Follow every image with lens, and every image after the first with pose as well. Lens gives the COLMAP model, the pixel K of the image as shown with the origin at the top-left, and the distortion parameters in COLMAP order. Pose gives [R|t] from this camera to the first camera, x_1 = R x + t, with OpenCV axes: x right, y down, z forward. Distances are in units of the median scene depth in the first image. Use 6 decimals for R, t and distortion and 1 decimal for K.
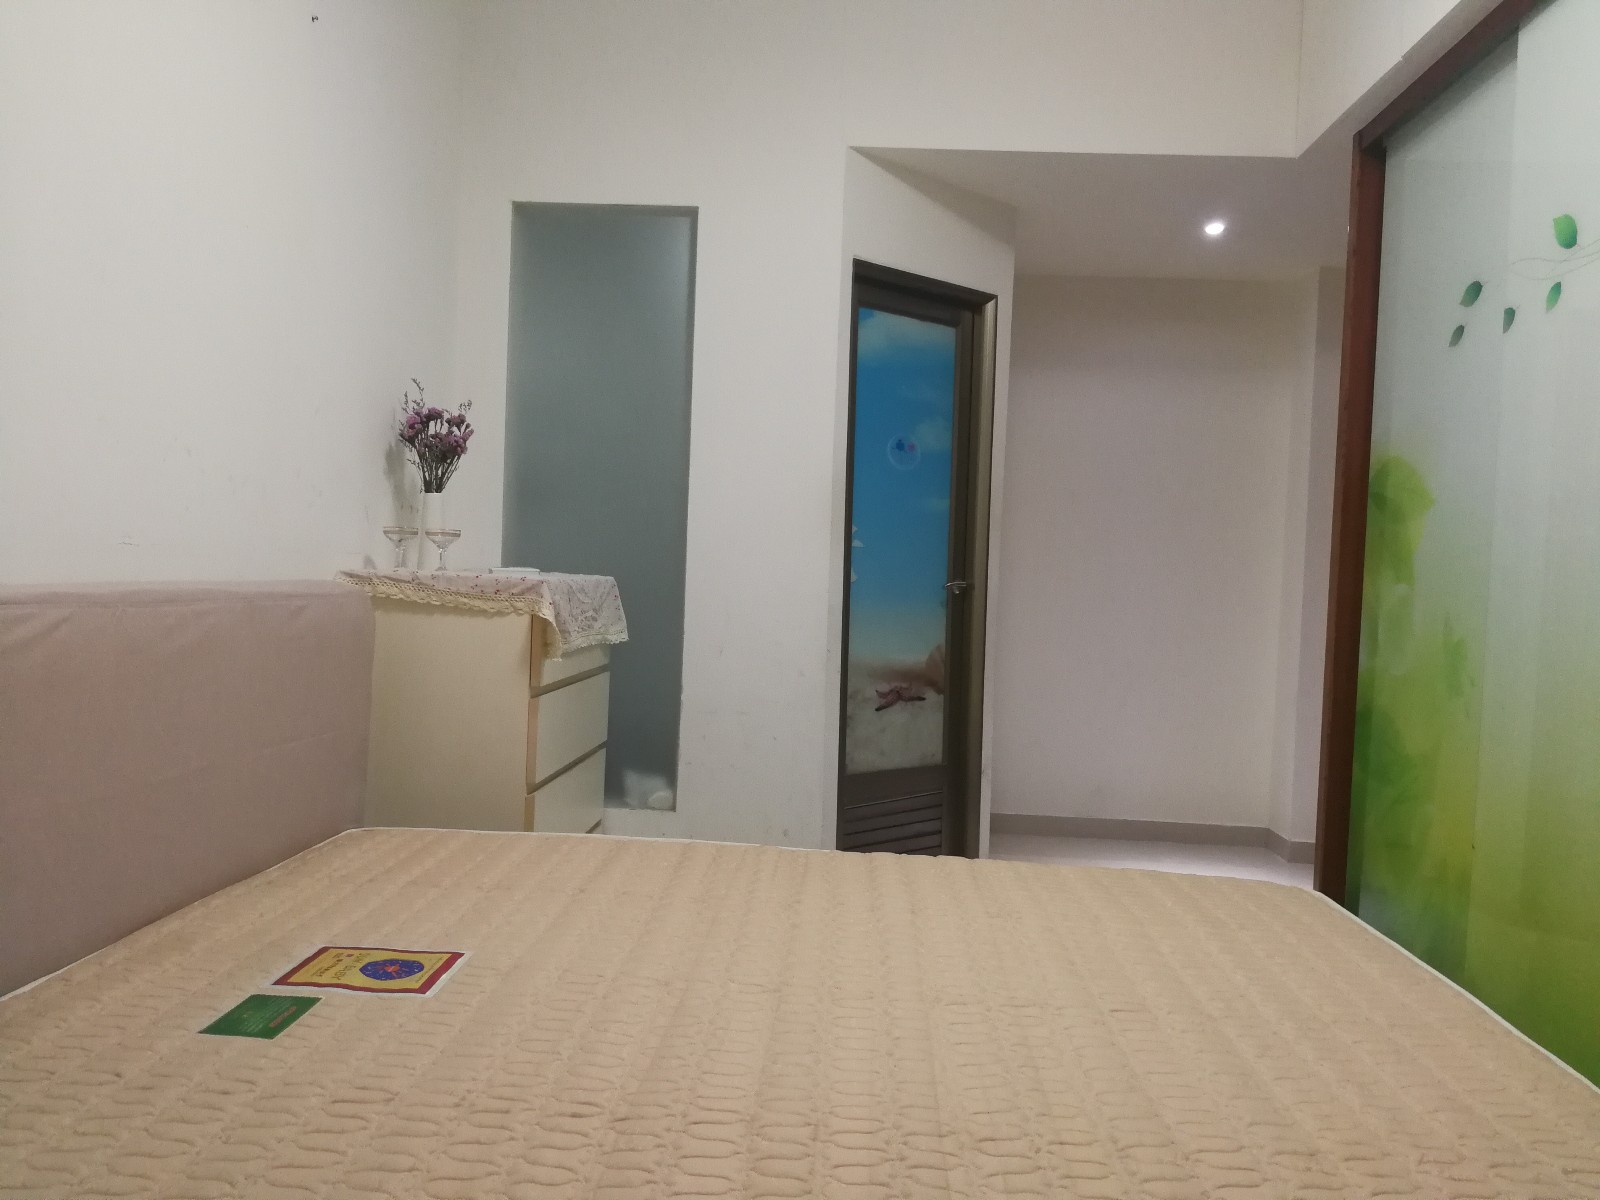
lens RADIAL K [[1272.1, 0, 799.7], [0, 1272.1, 600.7], [0, 0, 1]] dist [0.001055, -0.002496]
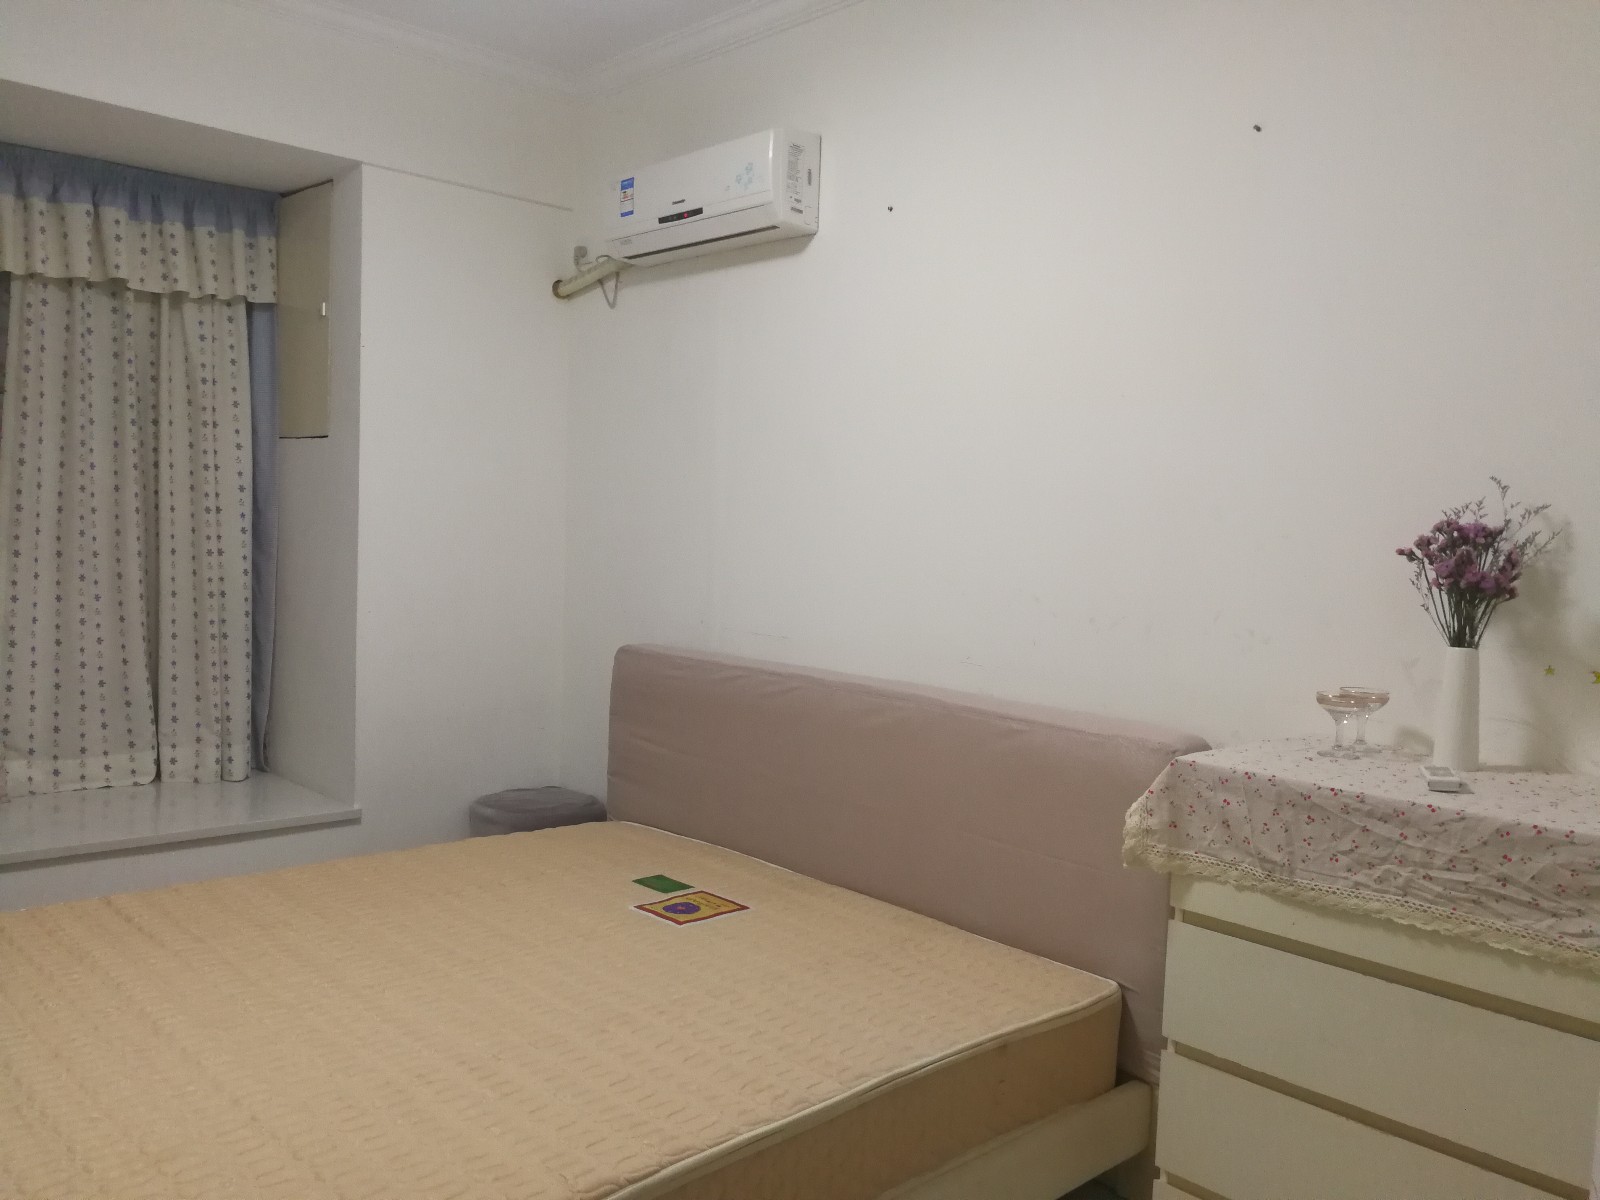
lens RADIAL K [[1272.1, 0, 799.9], [0, 1272.1, 600.9], [0, 0, 1]] dist [0.001055, -0.002496]
pose [[-0.693596, -0.005865, -0.720340, 0.826520], [-0.070828, 0.995677, 0.060092, -0.246088], [0.716874, 0.092699, -0.691013, 2.295083]]
